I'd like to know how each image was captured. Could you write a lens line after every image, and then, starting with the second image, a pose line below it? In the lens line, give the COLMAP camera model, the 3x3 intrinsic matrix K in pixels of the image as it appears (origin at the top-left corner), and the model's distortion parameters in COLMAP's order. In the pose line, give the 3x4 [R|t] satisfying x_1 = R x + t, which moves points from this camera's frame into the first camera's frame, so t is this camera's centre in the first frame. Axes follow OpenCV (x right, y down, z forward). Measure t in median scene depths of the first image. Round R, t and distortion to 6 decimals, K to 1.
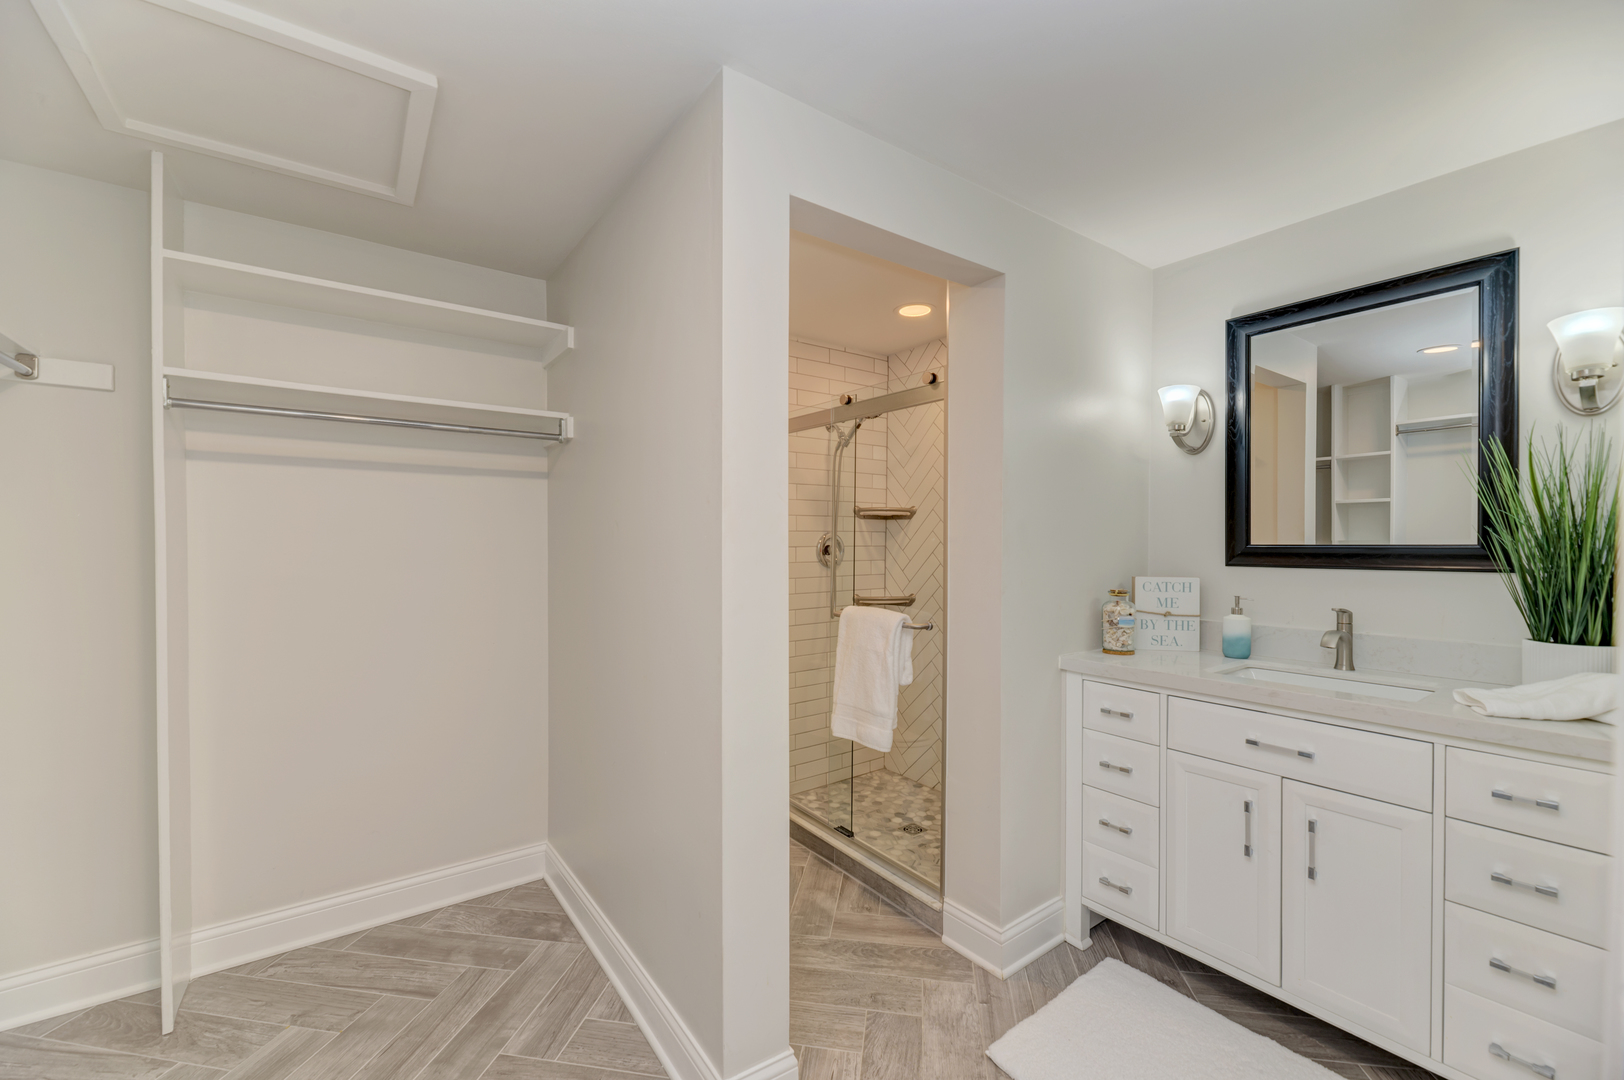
lens RADIAL K [[646.5, 0, 812.5], [0, 646.5, 550.3], [0, 0, 1]] dist [0.004549, -0.001727]
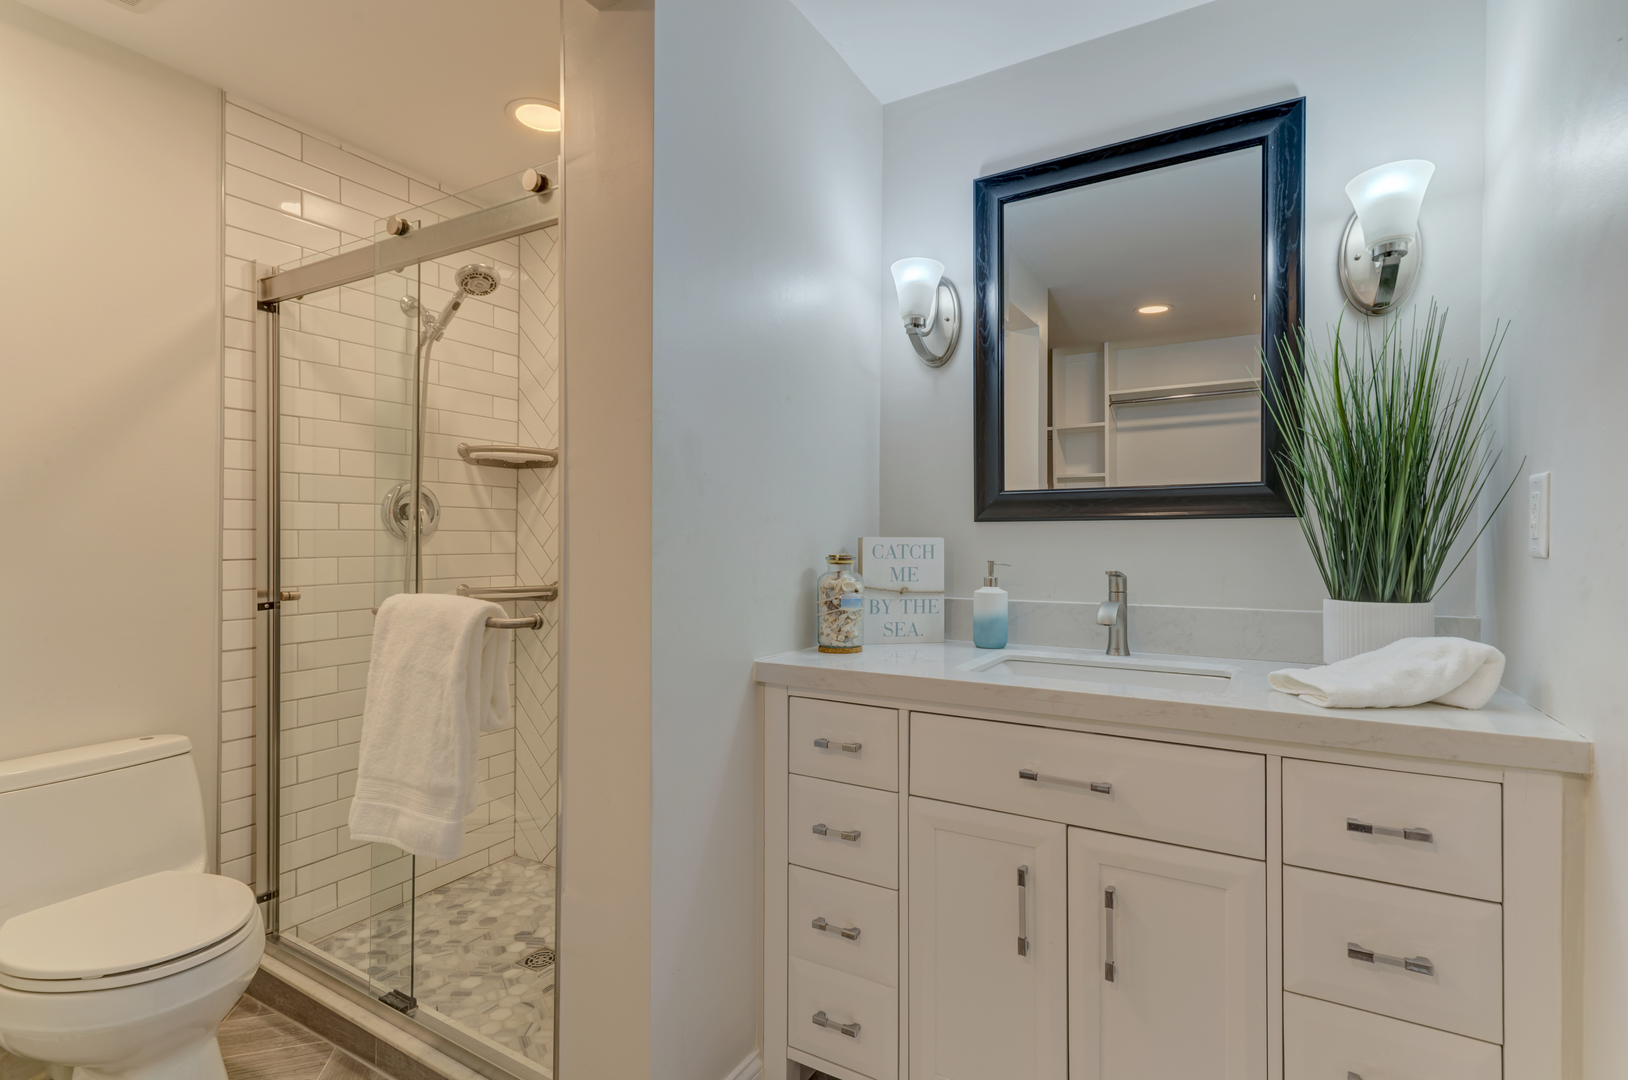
lens RADIAL K [[755.8, 0, 818.0], [0, 755.8, 546.5], [0, 0, 1]] dist [0.013845, -0.001190]
pose [[0.918937, -0.001773, 0.394401, 0.143871], [0.003594, 0.999986, -0.003878, 0.053758], [-0.394389, 0.004981, 0.918930, 0.292257]]
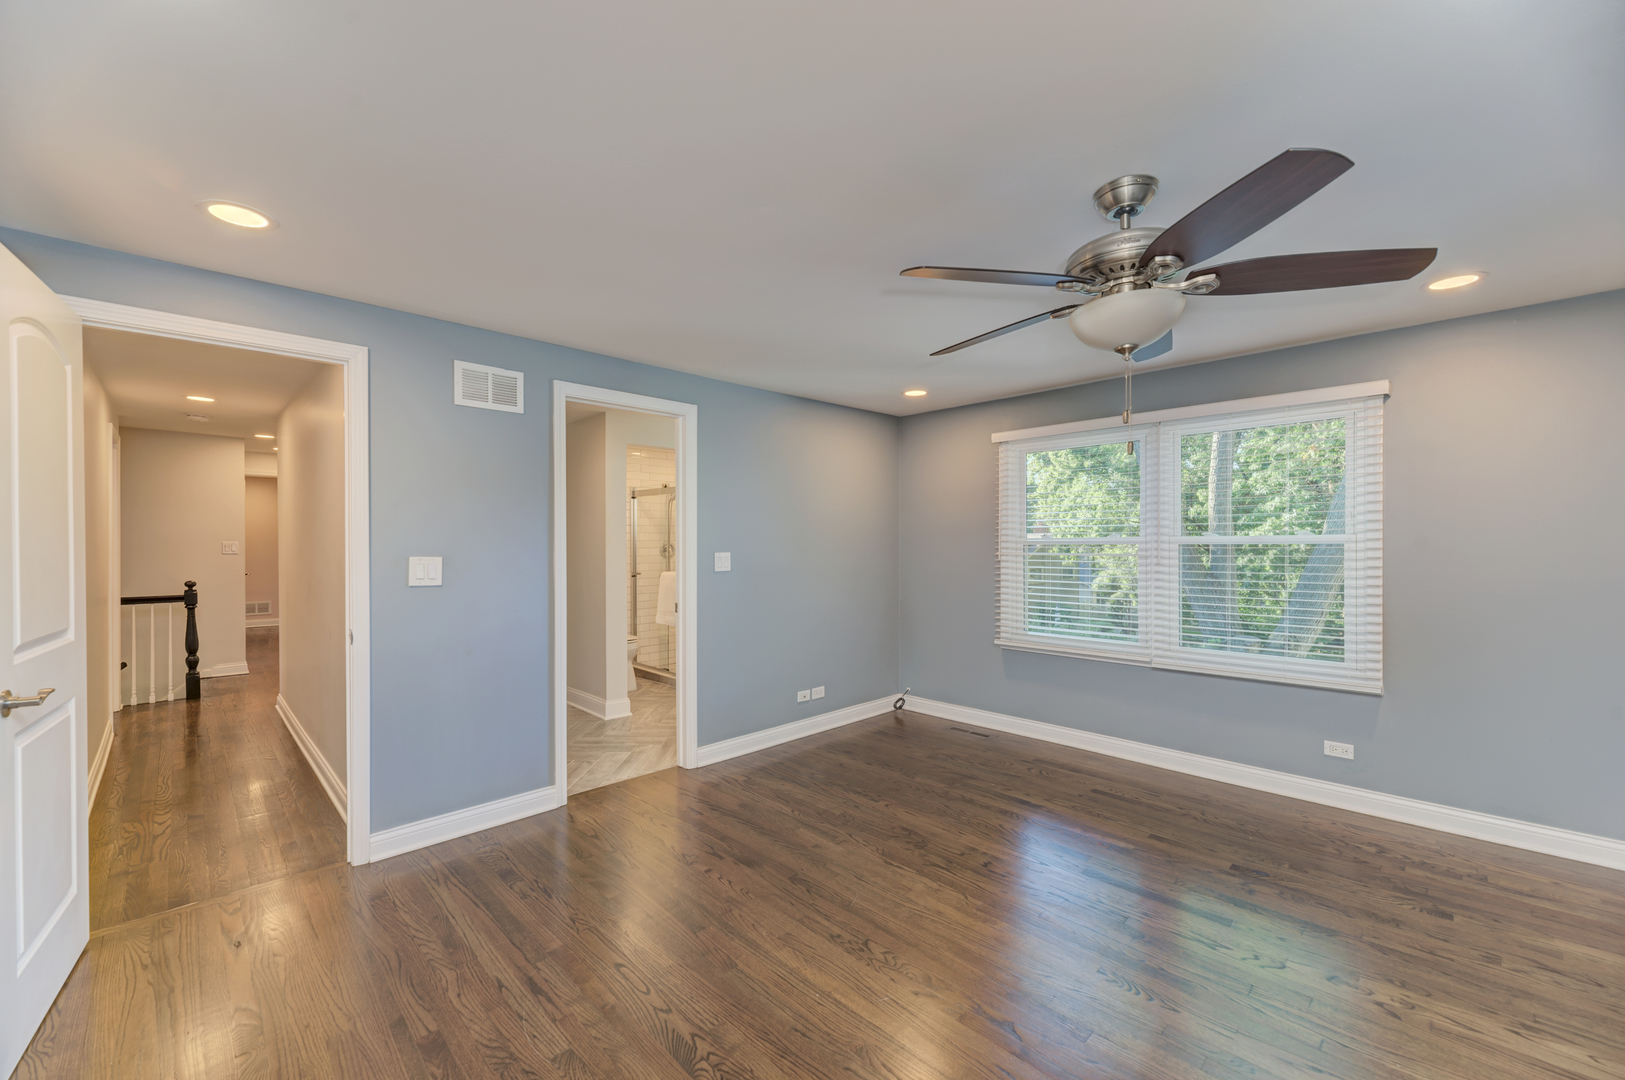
lens RADIAL K [[646.9, 0, 811.9], [0, 646.9, 544.5], [0, 0, 1]] dist [0.004549, -0.001727]
pose [[0.990982, -0.004756, 0.133908, 0.306680], [0.006357, 0.999913, -0.011526, 0.014941], [-0.133841, 0.012273, 0.990927, -1.618870]]
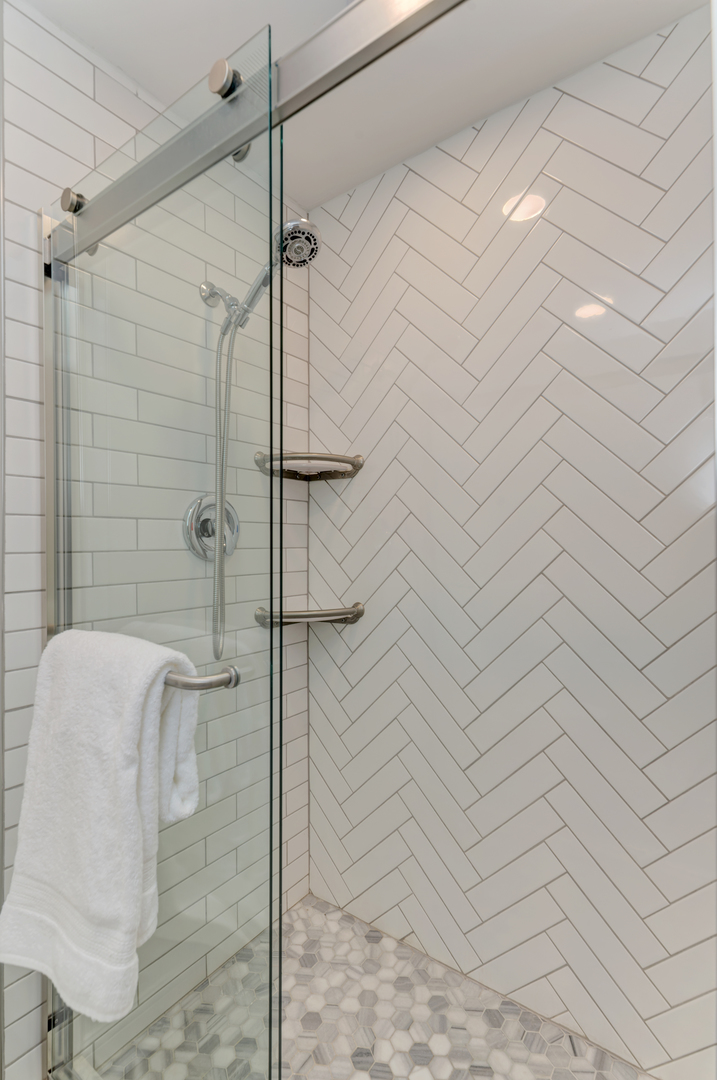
lens RADIAL K [[523.1, 0, 369.4], [0, 523.1, 550.2], [0, 0, 1]] dist [0.017501, 0.000888]
pose [[0.951973, -0.009601, 0.306033, 0.026822], [0.011407, 0.999926, -0.004113, 0.031631], [-0.305971, 0.007406, 0.952012, 0.811908]]
